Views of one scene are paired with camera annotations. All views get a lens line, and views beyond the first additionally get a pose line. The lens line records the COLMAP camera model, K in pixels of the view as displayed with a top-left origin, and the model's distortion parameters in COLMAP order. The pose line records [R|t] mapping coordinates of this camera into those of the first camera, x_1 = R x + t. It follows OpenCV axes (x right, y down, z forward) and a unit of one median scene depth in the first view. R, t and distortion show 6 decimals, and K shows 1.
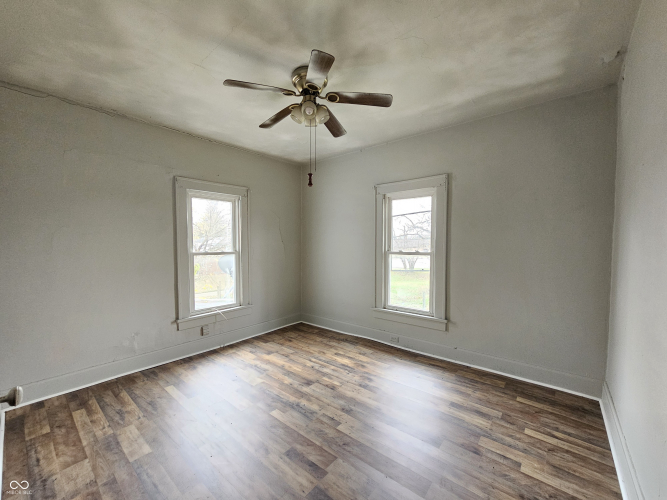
lens RADIAL K [[274.2, 0, 333.5], [0, 274.2, 250.0], [0, 0, 1]] dist [-0.009001, 0.004429]
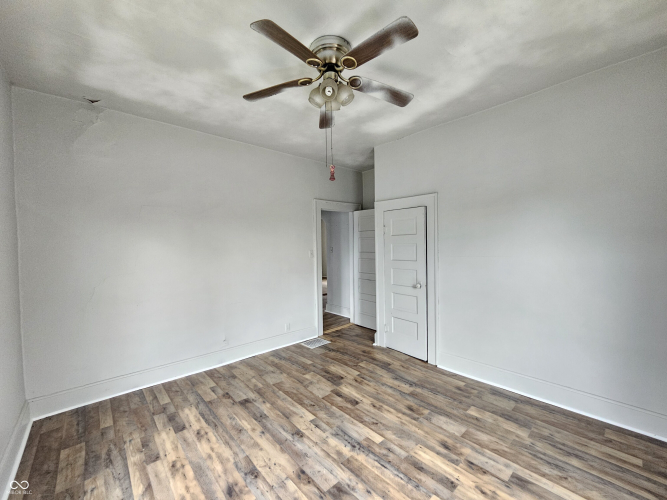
lens RADIAL K [[274.2, 0, 333.5], [0, 274.2, 250.0], [0, 0, 1]] dist [-0.009001, 0.004429]
pose [[-0.989587, 0.016173, 0.143025, -0.212793], [0.022329, 0.998887, 0.041543, -0.056057], [-0.142194, 0.044304, -0.988847, 1.913822]]
